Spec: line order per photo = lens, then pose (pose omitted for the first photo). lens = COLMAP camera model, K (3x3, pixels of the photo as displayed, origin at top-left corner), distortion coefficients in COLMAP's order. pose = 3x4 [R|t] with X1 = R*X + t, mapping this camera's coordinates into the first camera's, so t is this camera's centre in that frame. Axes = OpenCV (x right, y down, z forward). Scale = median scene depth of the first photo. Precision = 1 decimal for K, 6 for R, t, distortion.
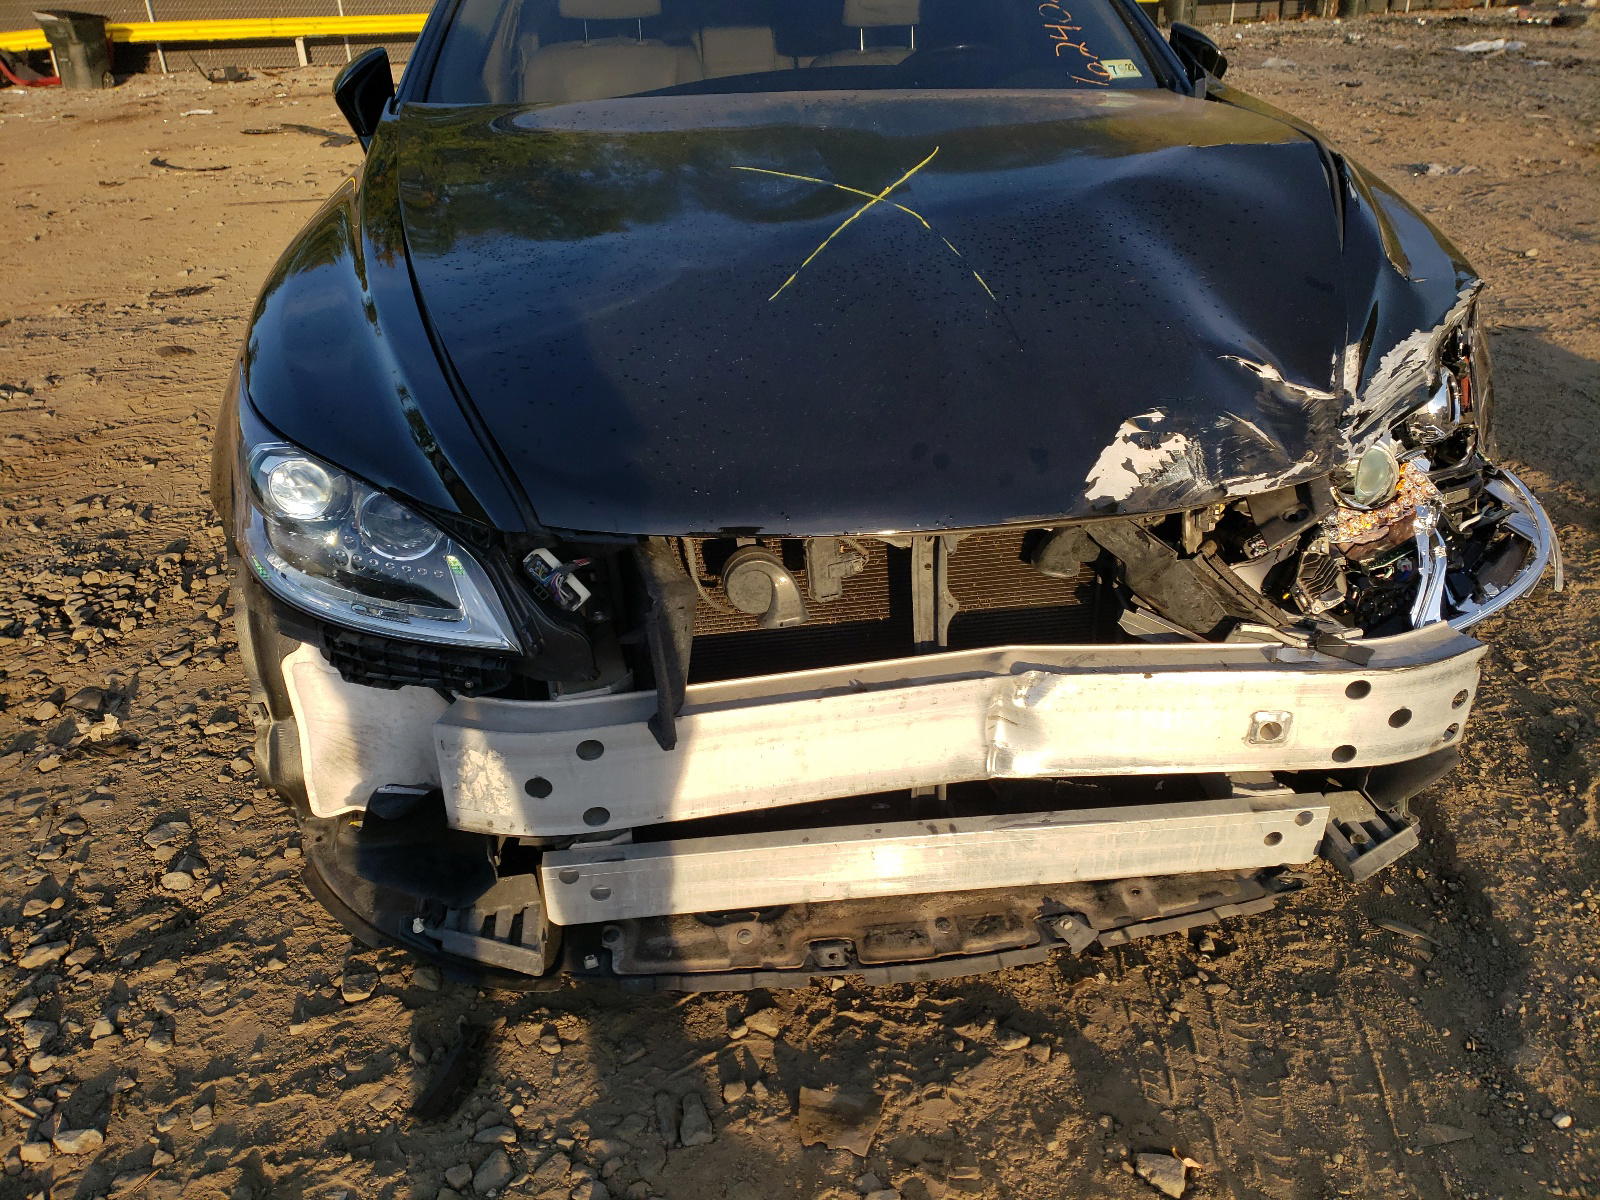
lens RADIAL K [[1241.6, 0, 798.6], [0, 1241.6, 601.5], [0, 0, 1]] dist [0.027991, -0.025852]
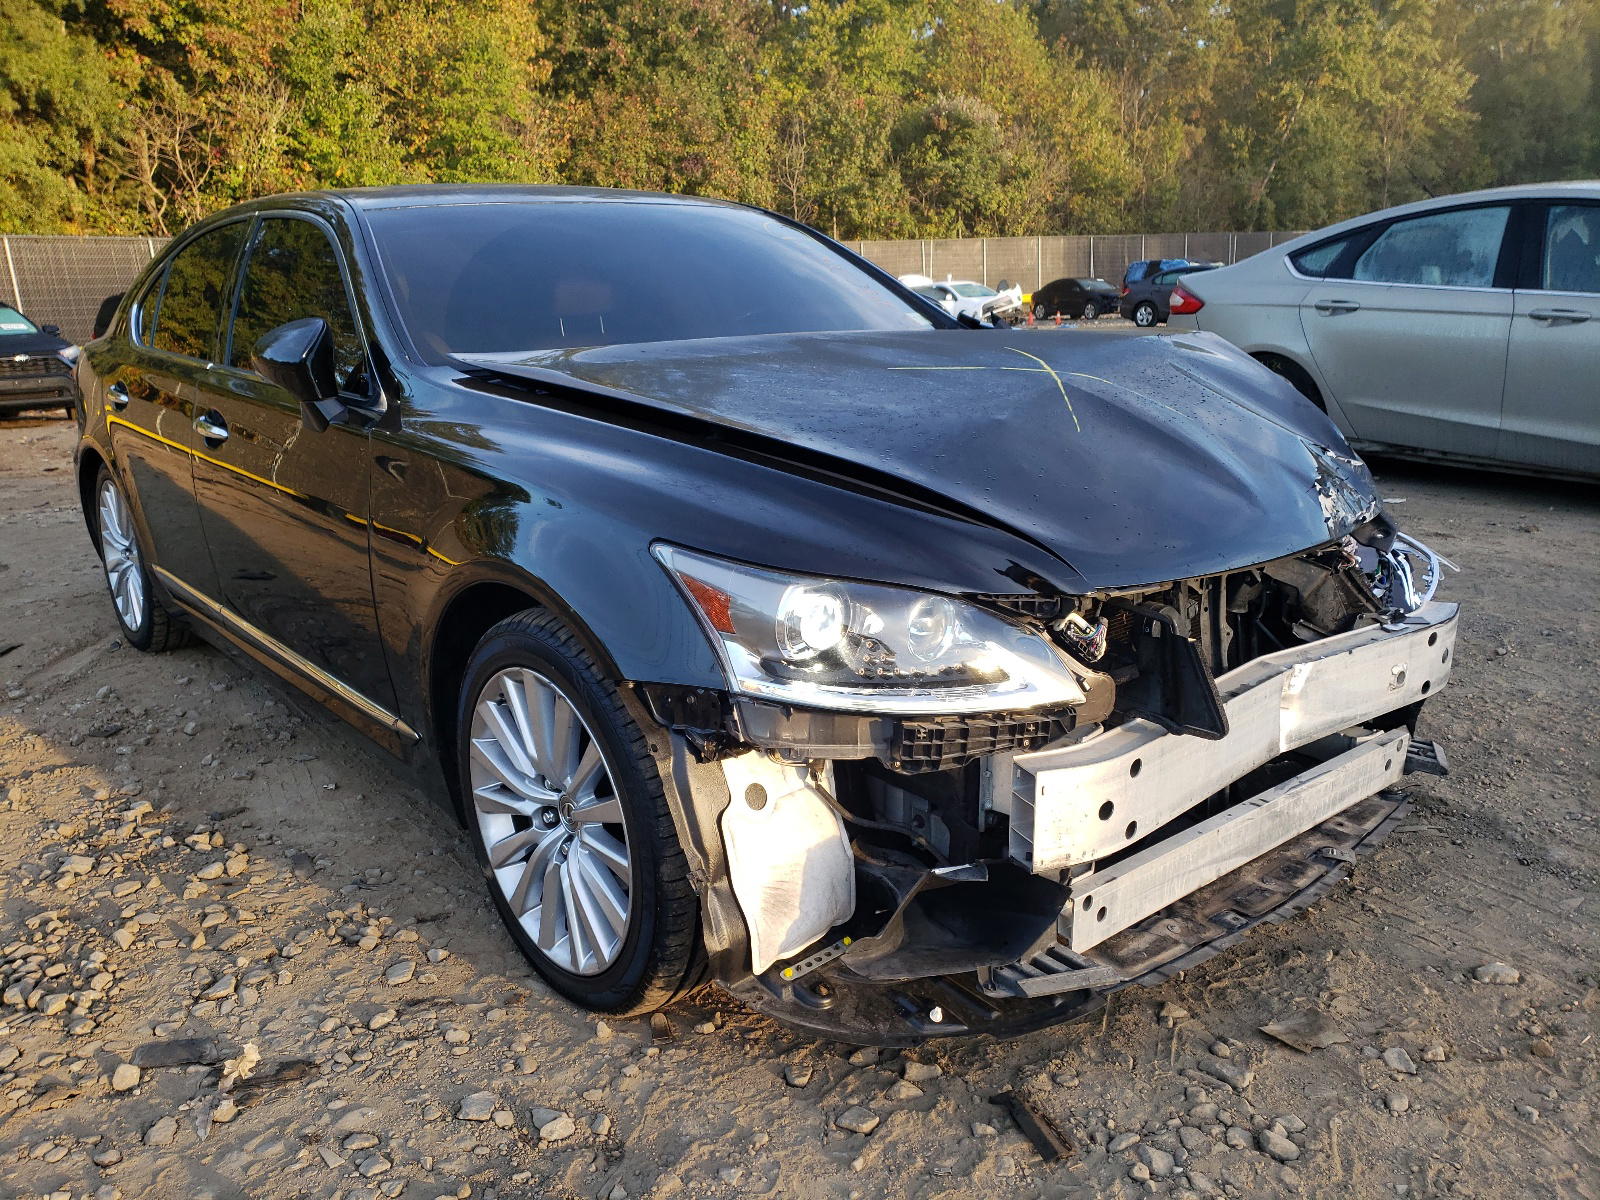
lens RADIAL K [[1241.6, 0, 797.5], [0, 1241.6, 595.2], [0, 0, 1]] dist [0.027991, -0.025852]
pose [[0.825981, -0.131480, 0.548150, -1.026316], [0.264697, 0.949008, -0.171230, 0.073348], [-0.497685, 0.286527, 0.818665, 0.094684]]
